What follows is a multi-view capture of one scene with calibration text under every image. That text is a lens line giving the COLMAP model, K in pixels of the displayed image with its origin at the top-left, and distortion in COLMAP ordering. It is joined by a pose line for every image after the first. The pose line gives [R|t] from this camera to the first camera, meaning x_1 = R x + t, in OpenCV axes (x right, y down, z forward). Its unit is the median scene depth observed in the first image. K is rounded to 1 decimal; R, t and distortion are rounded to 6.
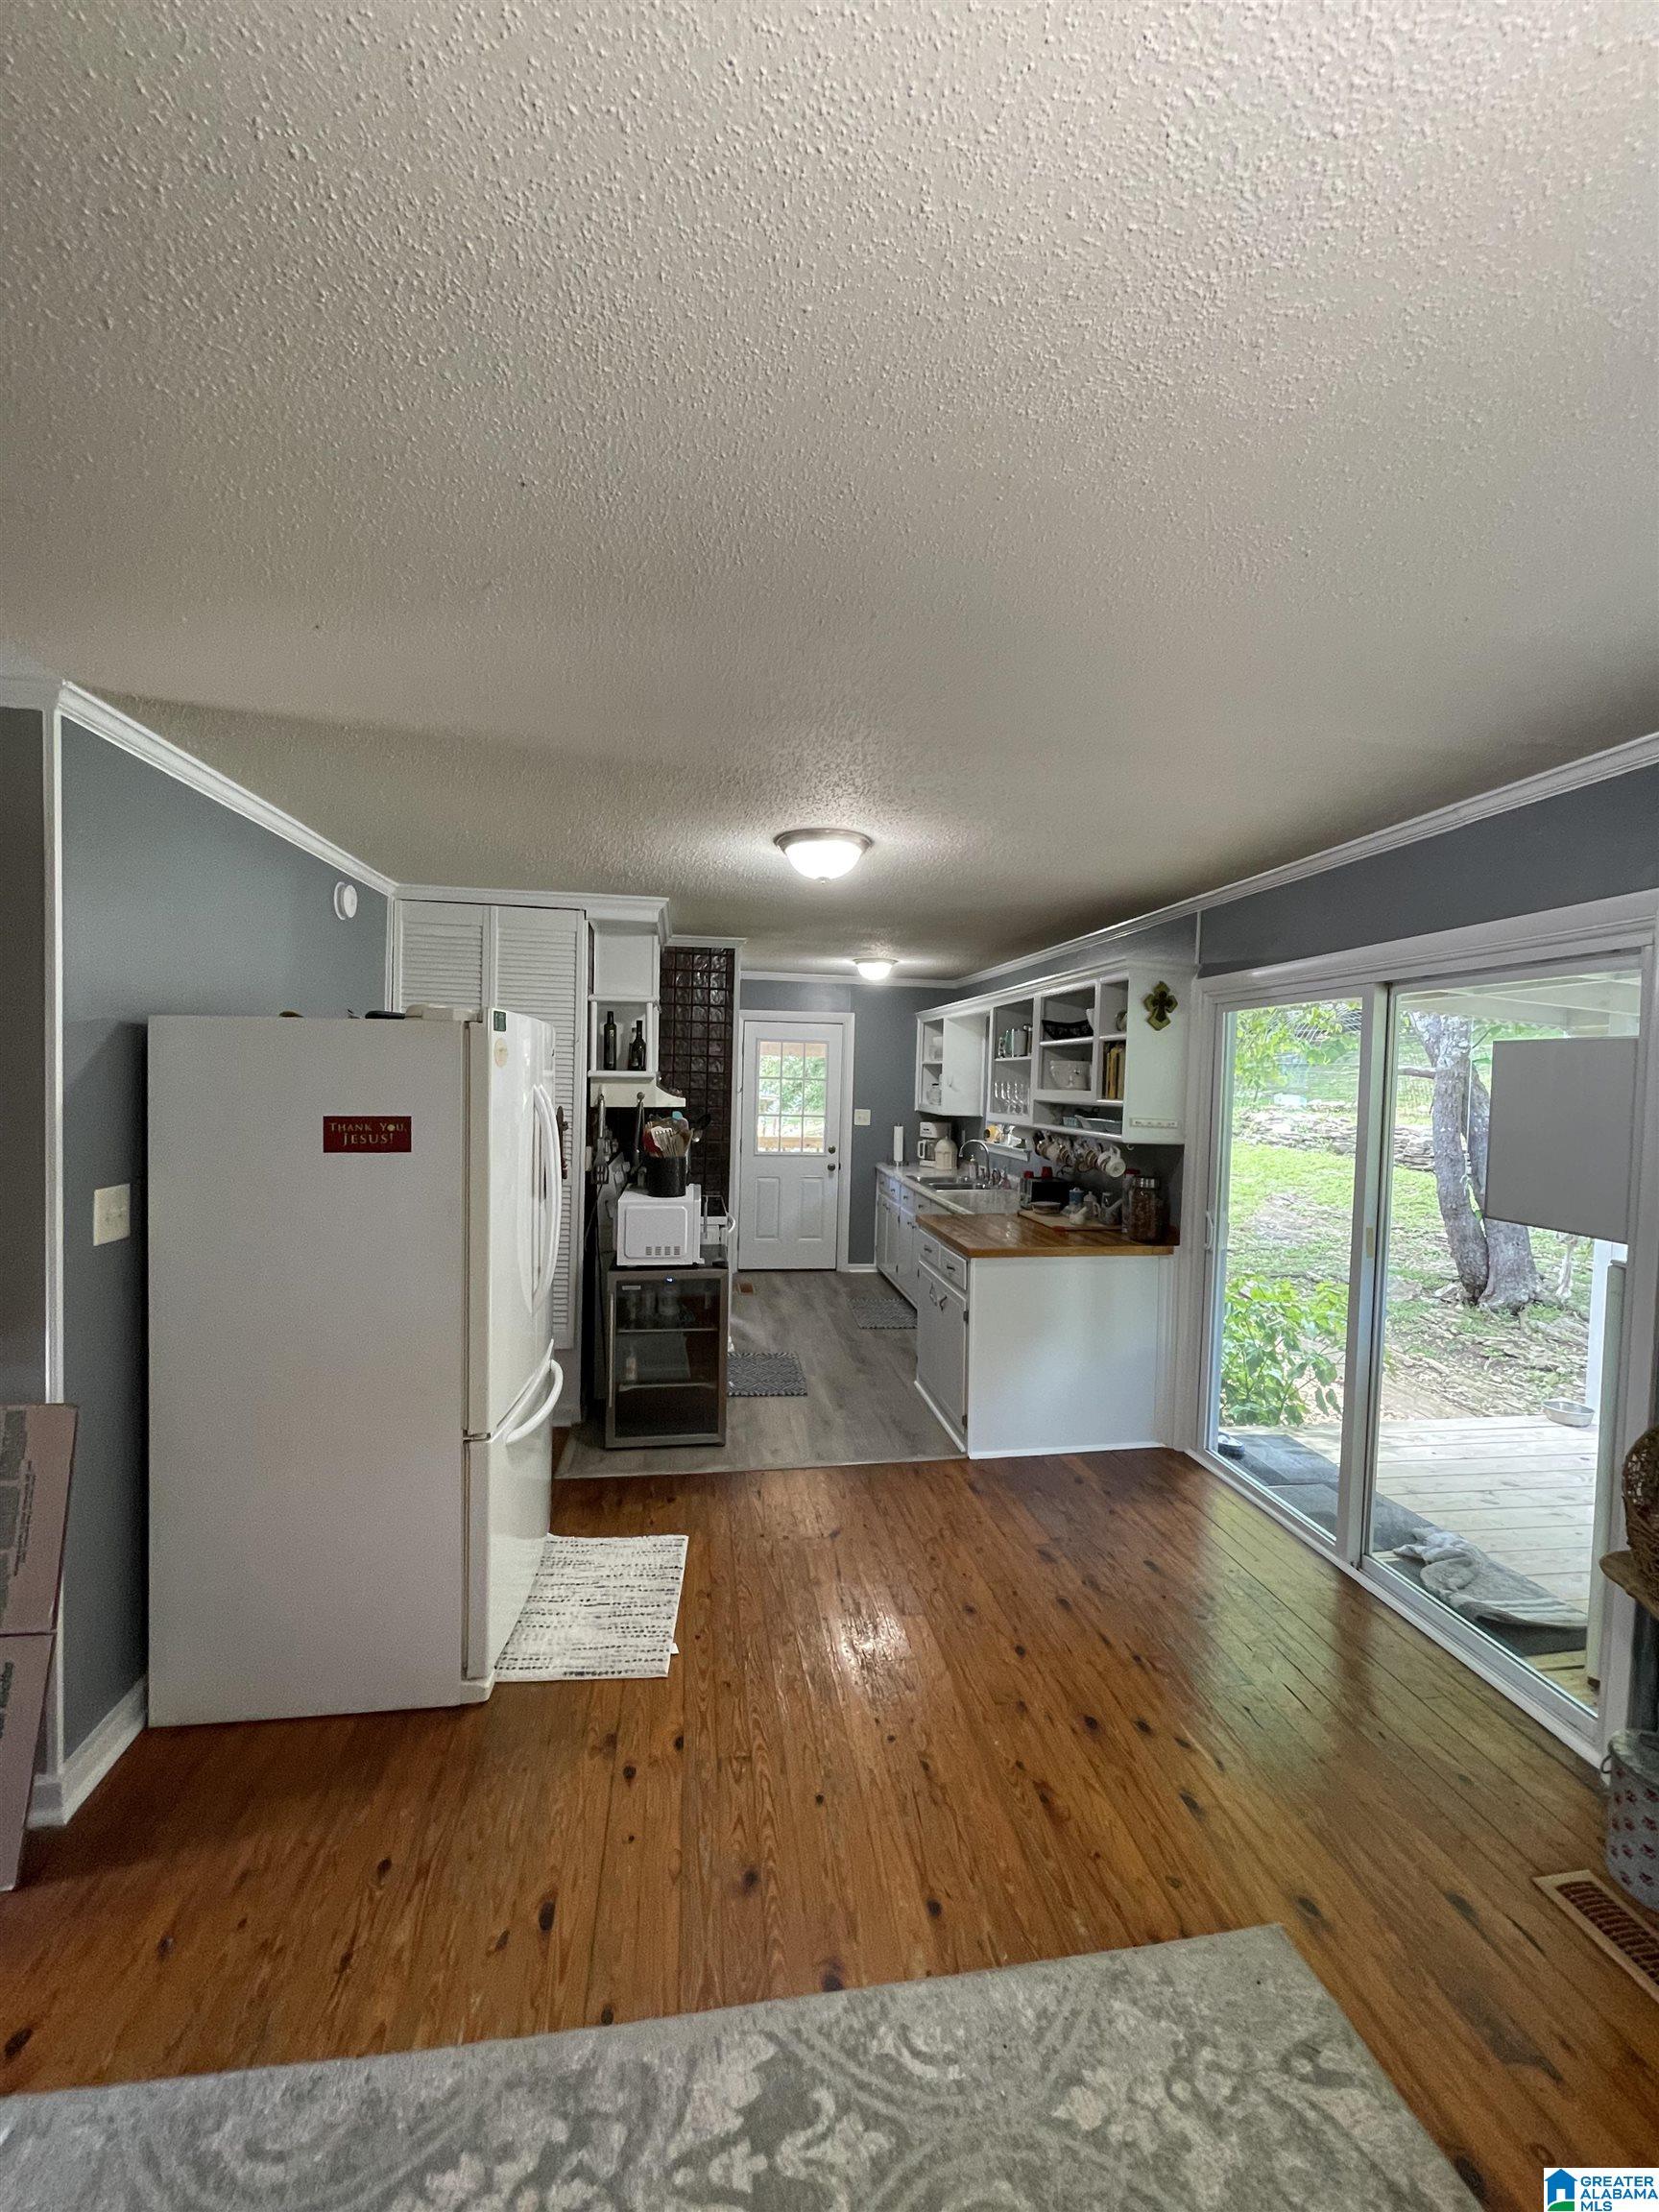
lens RADIAL K [[892.3, 0, 829.5], [0, 892.3, 1106.0], [0, 0, 1]] dist [0.013307, -0.006271]
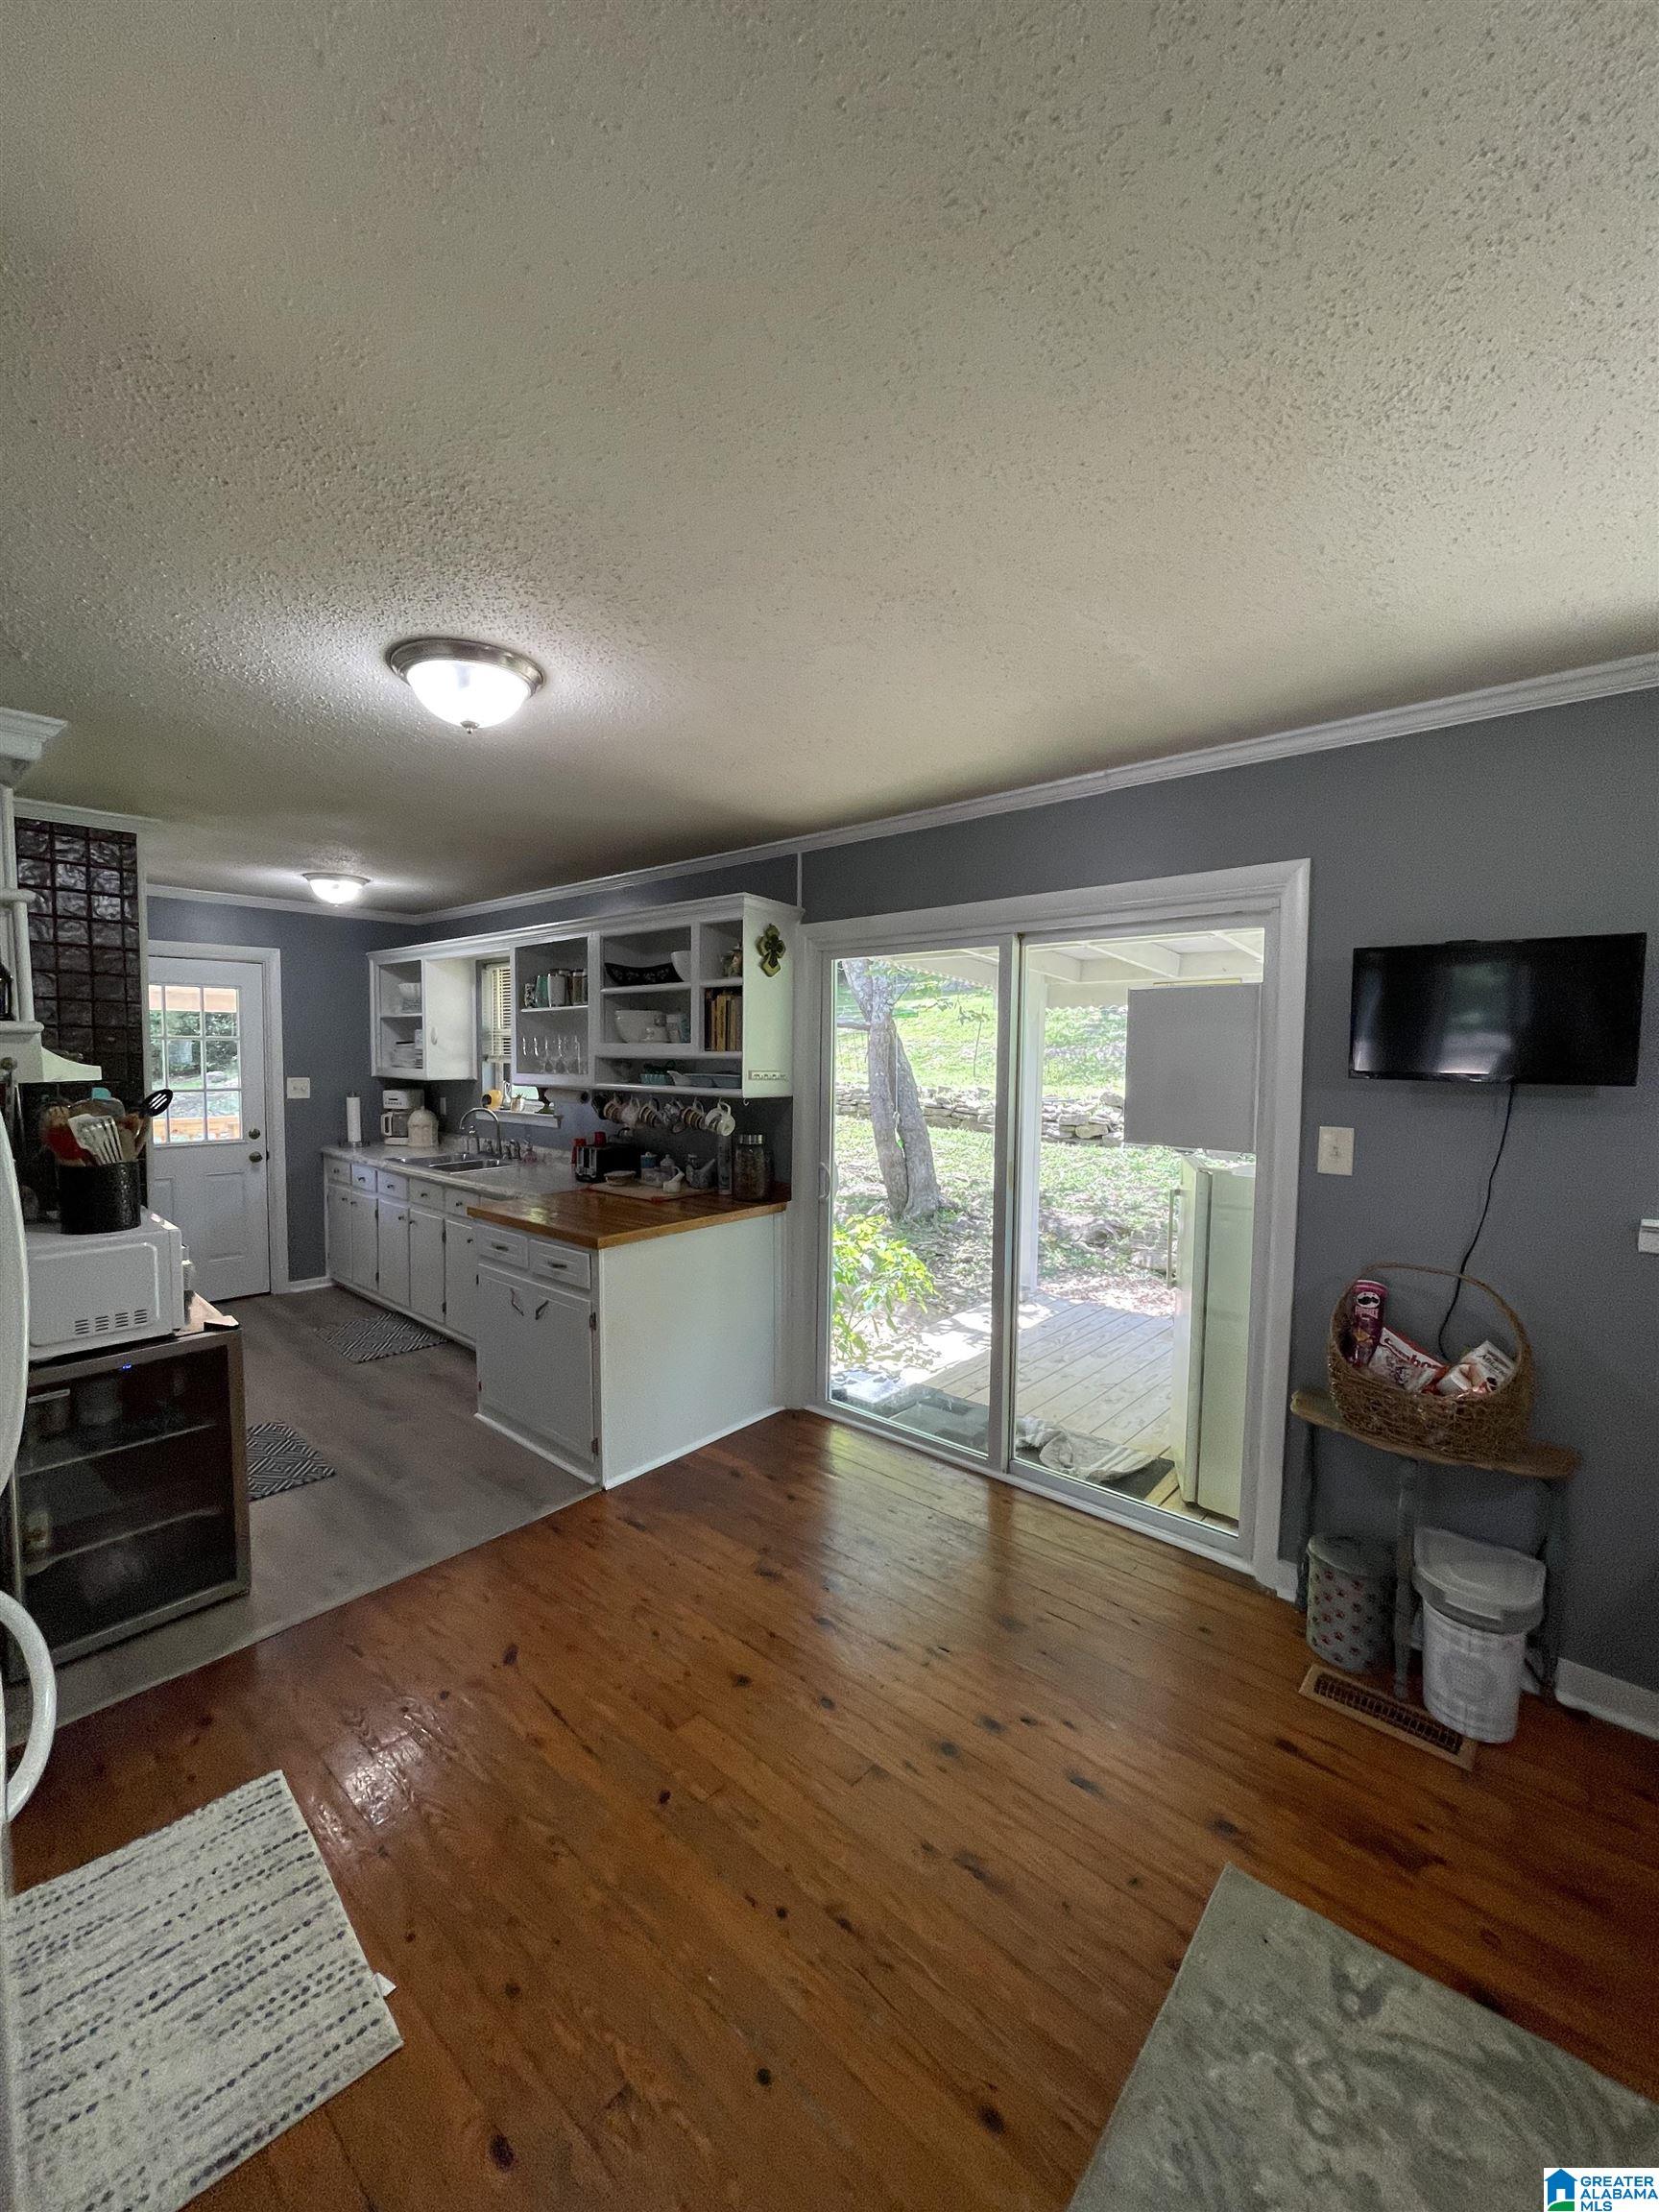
lens RADIAL K [[887.4, 0, 825.8], [0, 887.4, 1101.1], [0, 0, 1]] dist [-0.004393, -0.000612]
pose [[0.769515, -0.057194, 0.636063, -0.181935], [0.033260, 0.998219, 0.049520, 0.002065], [-0.637762, -0.016951, 0.770047, 0.238141]]
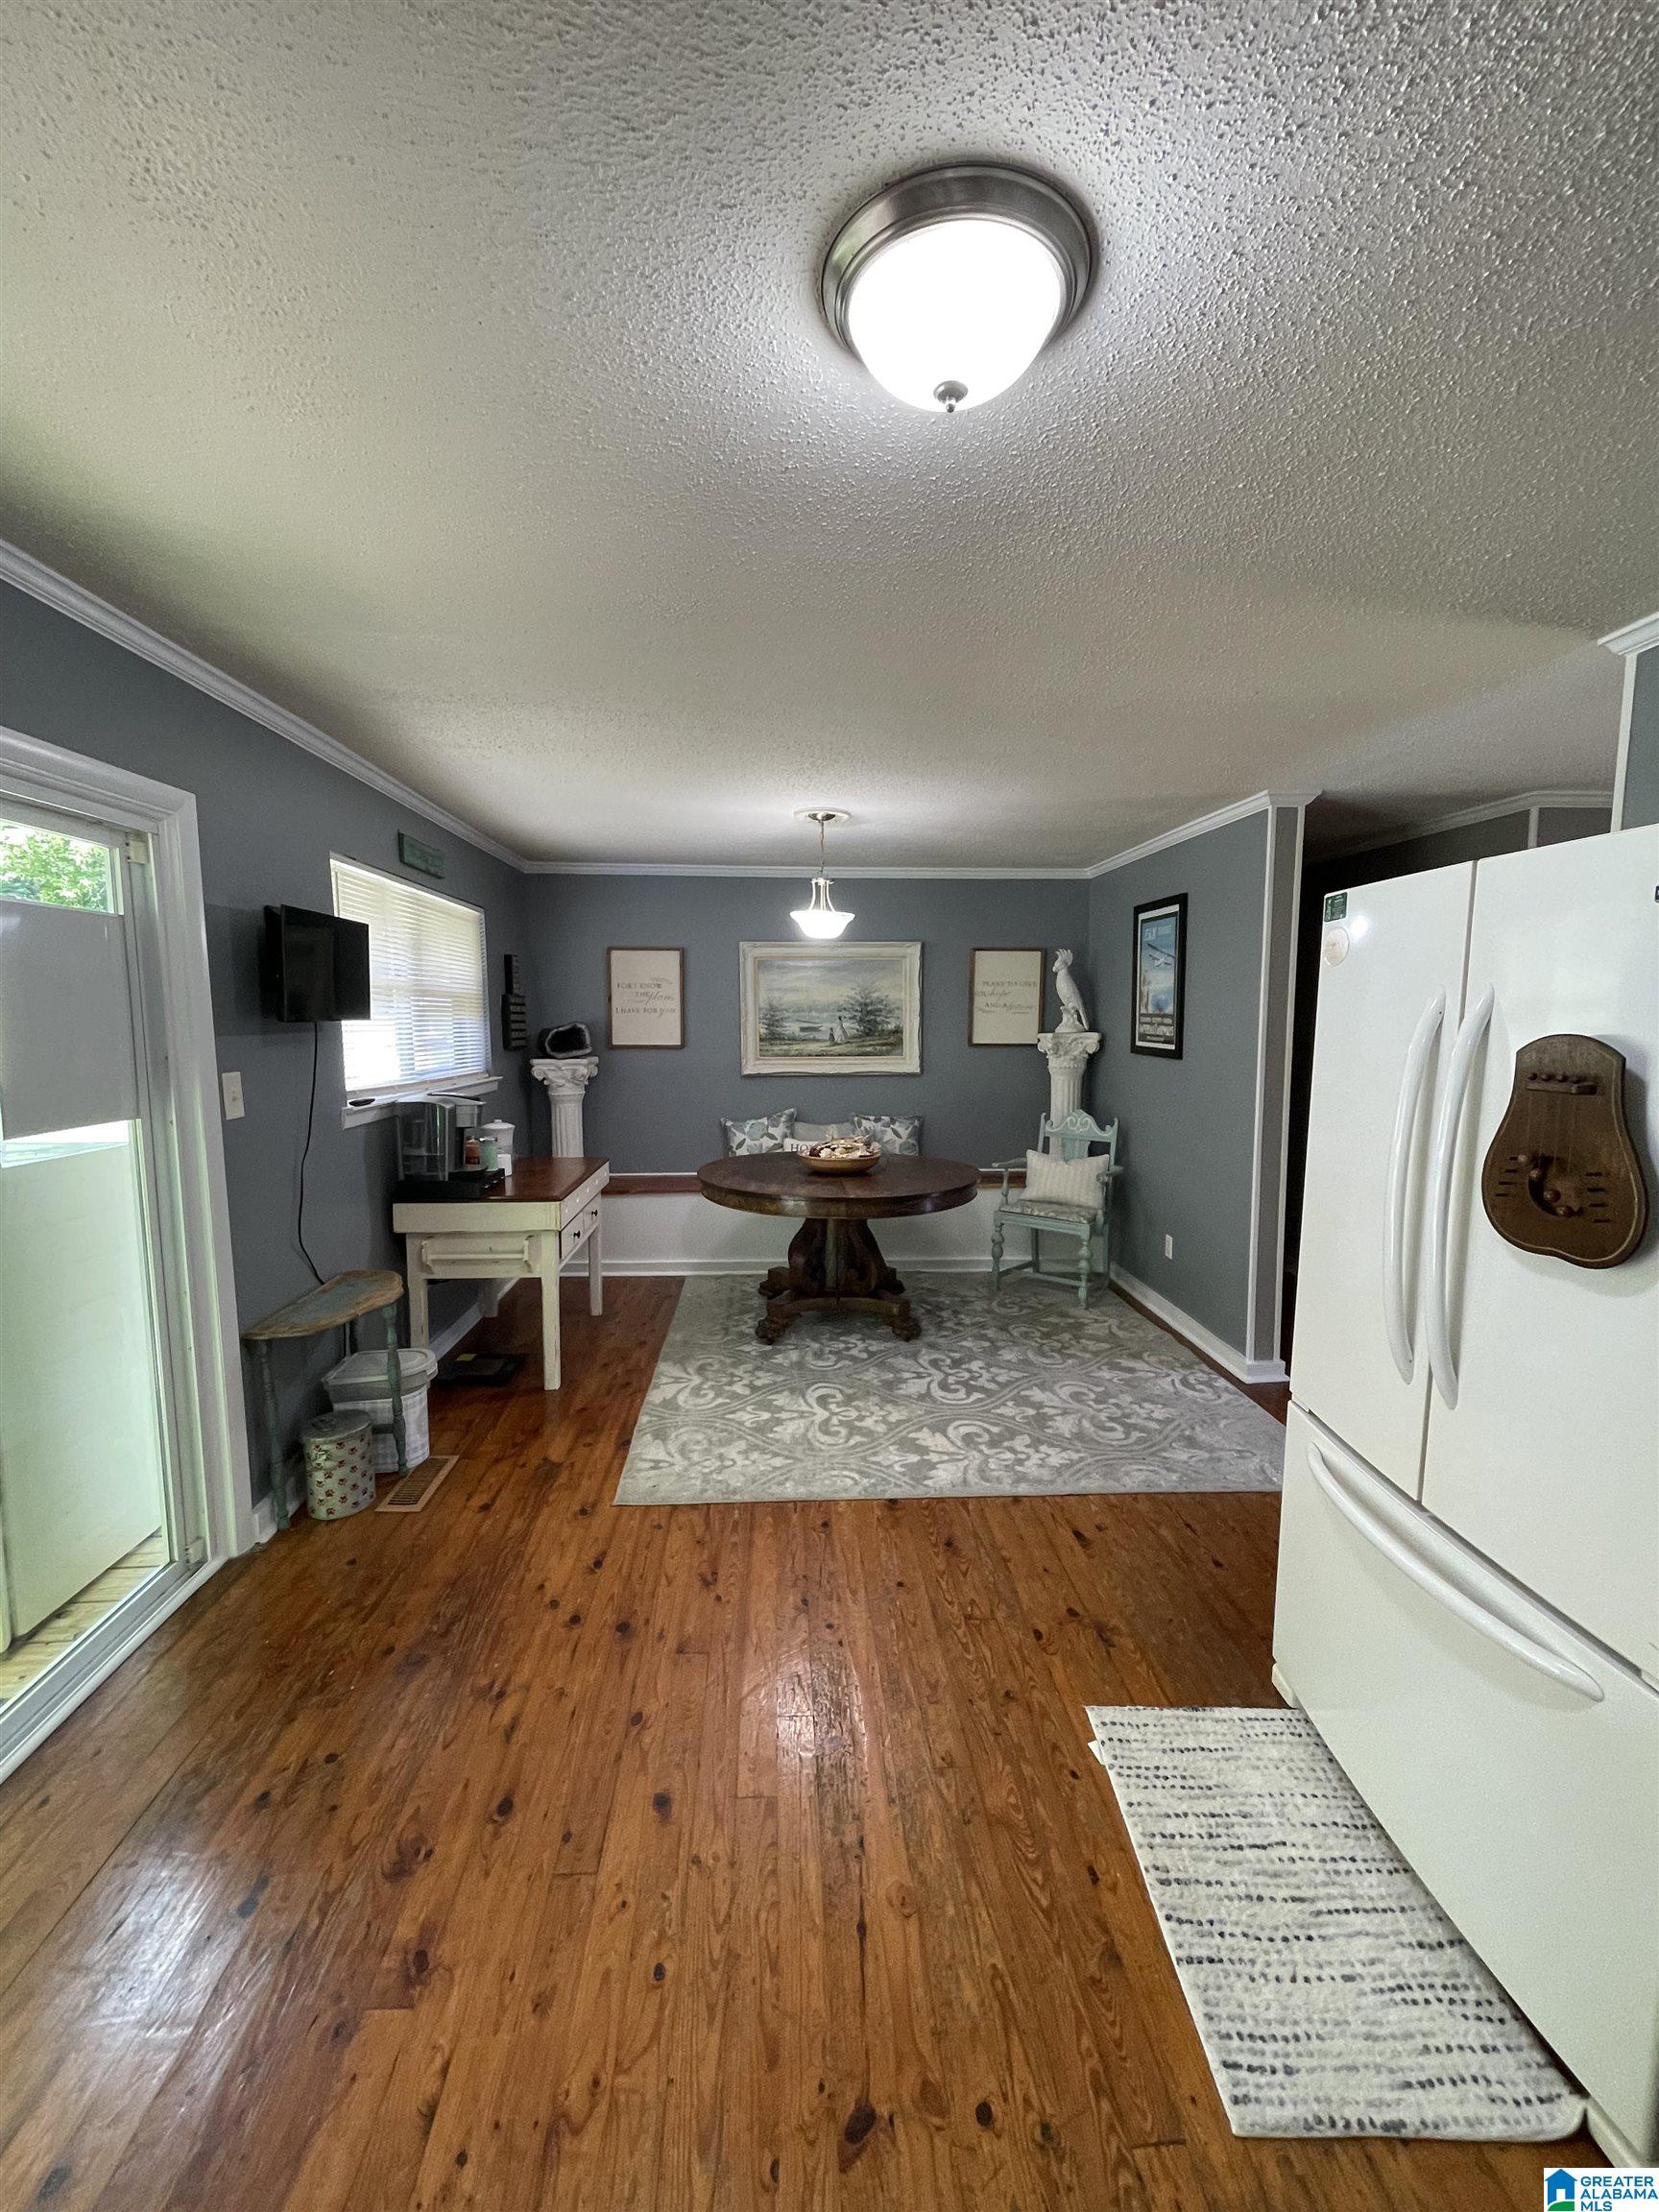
lens RADIAL K [[887.4, 0, 825.8], [0, 887.4, 1101.1], [0, 0, 1]] dist [-0.004393, -0.000612]
pose [[-0.995125, -0.035564, 0.091983, 0.001006], [-0.022559, 0.990072, 0.138741, -0.014324], [-0.096004, 0.135989, -0.986048, 1.064478]]
